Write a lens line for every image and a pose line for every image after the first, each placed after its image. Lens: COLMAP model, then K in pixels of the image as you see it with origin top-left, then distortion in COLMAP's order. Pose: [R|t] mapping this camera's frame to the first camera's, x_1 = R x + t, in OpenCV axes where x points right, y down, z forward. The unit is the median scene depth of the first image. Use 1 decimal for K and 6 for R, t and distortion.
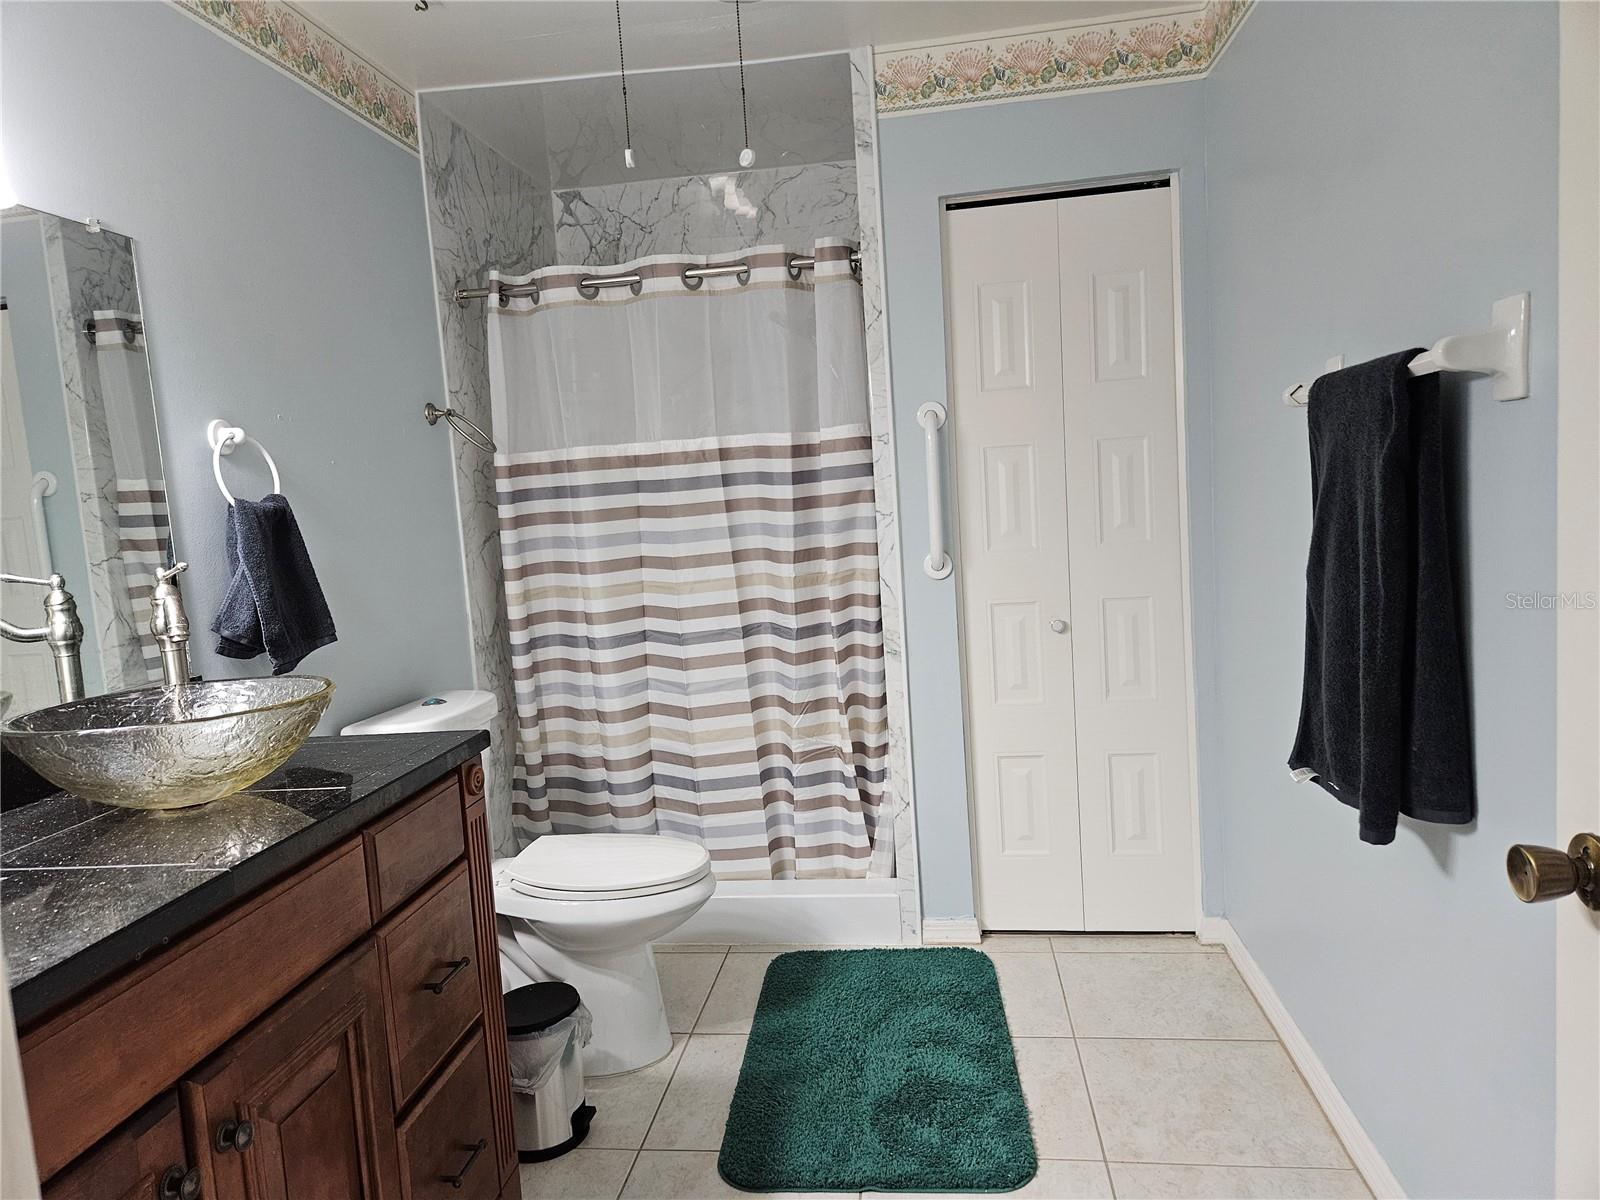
lens RADIAL K [[1096.2, 0, 790.7], [0, 1096.2, 599.3], [0, 0, 1]] dist [0.085103, -0.063537]
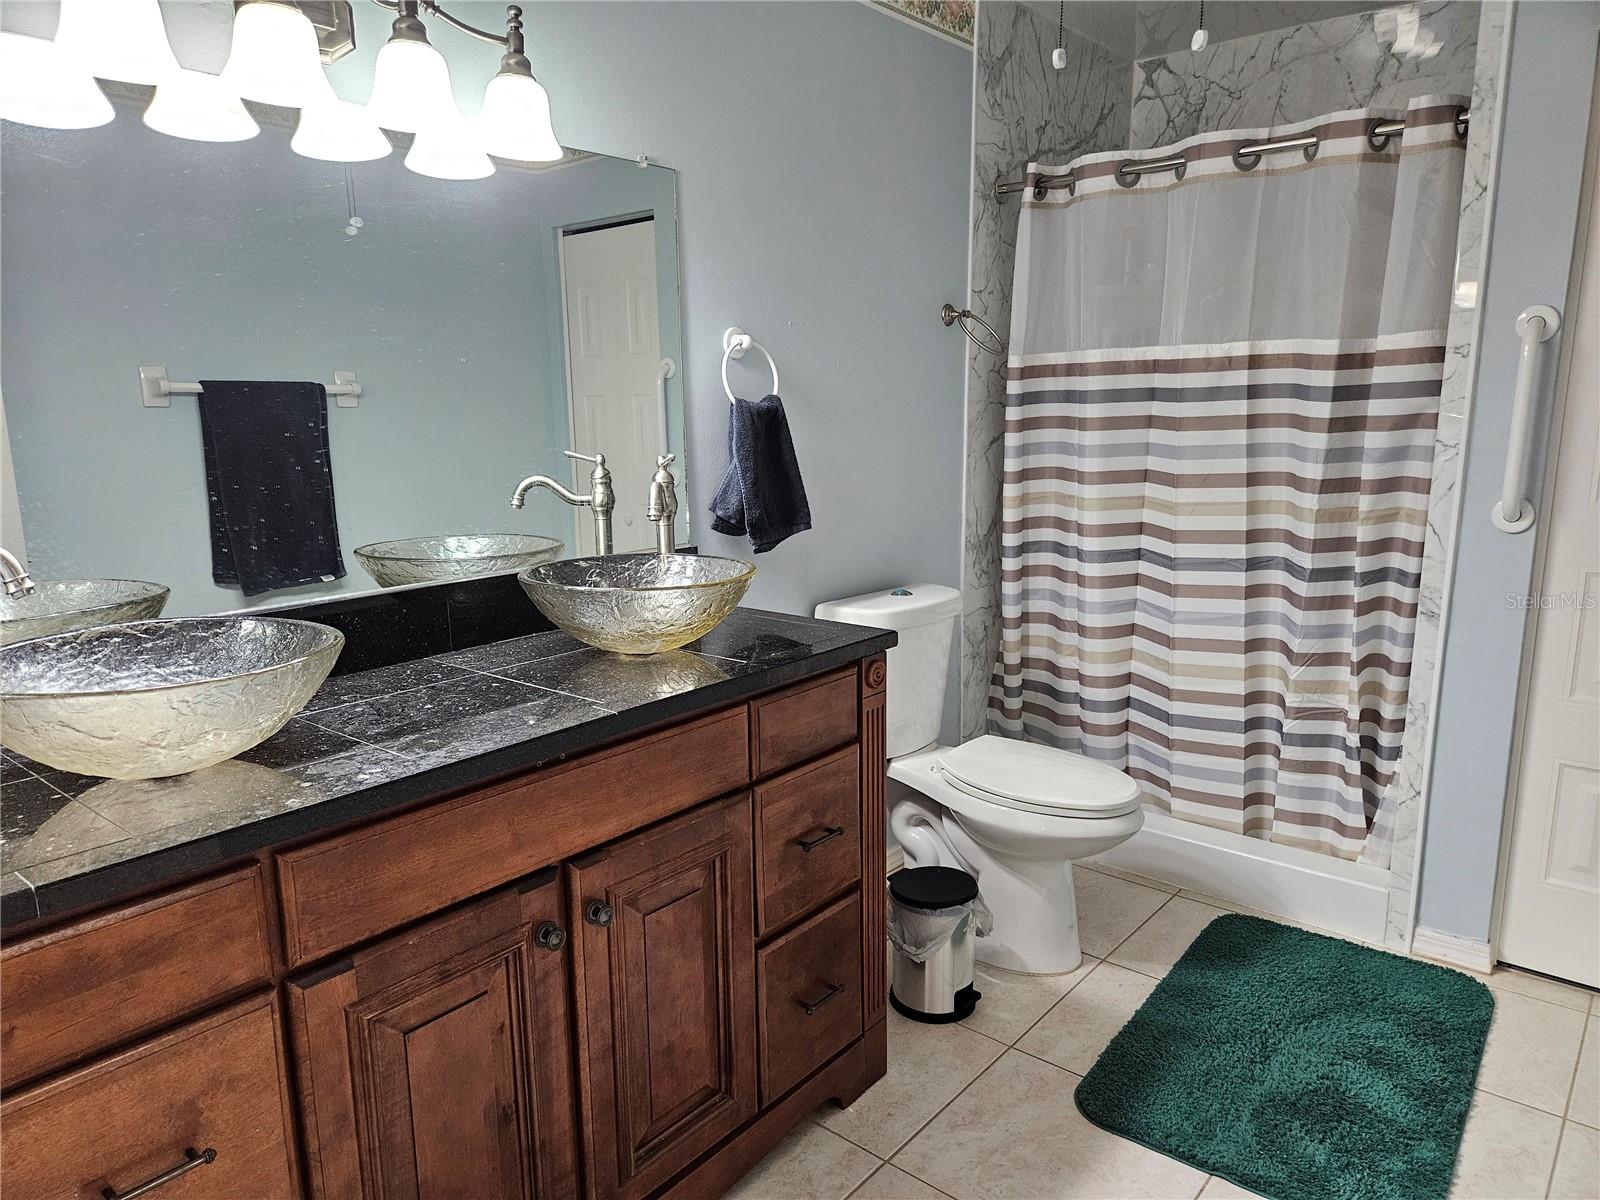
lens RADIAL K [[1092.3, 0, 772.9], [0, 1092.3, 616.7], [0, 0, 1]] dist [0.081647, -0.072209]
pose [[0.841034, 0.159876, -0.516819, 0.109190], [-0.095523, 0.984210, 0.149016, -0.026903], [0.532483, -0.075959, 0.843026, 0.026395]]
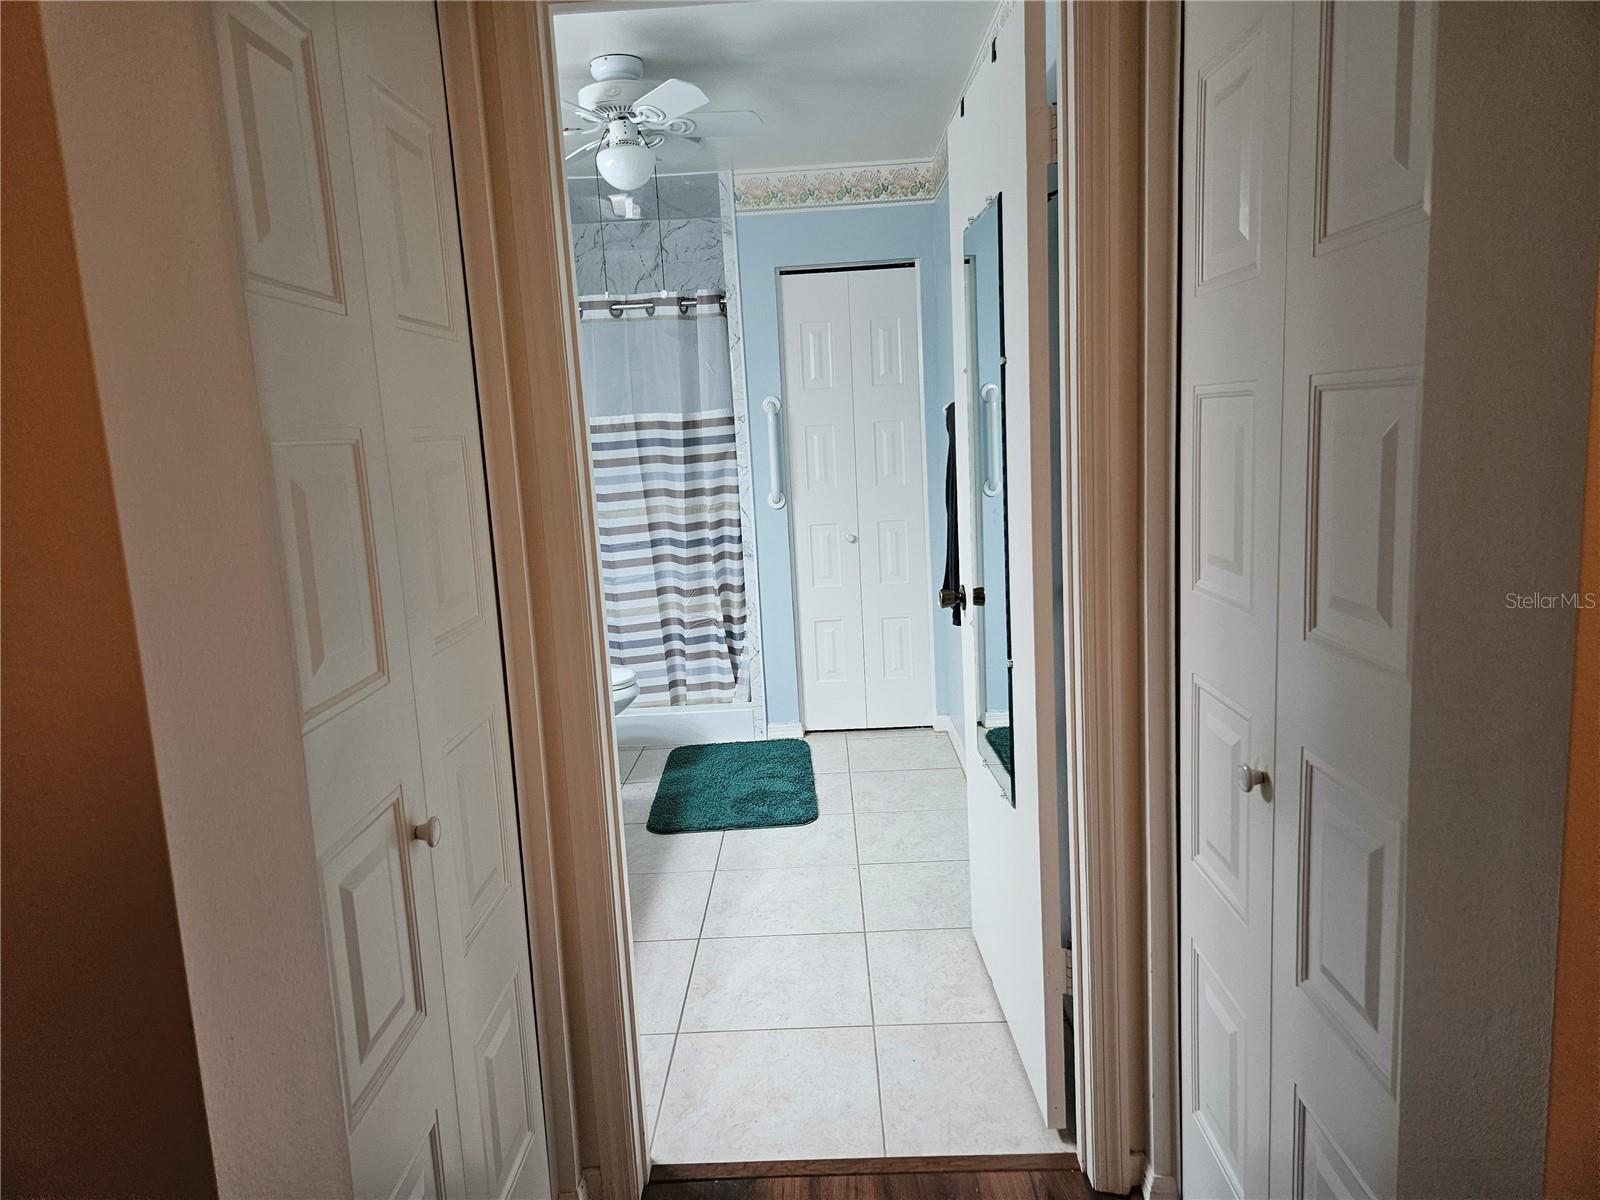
lens RADIAL K [[1096.2, 0, 790.7], [0, 1096.2, 599.3], [0, 0, 1]] dist [0.085103, -0.063537]
pose [[0.994275, -0.005734, 0.106695, -0.014599], [0.000237, 0.998675, 0.051466, 0.029629], [-0.106848, -0.051146, 0.992959, -0.560381]]
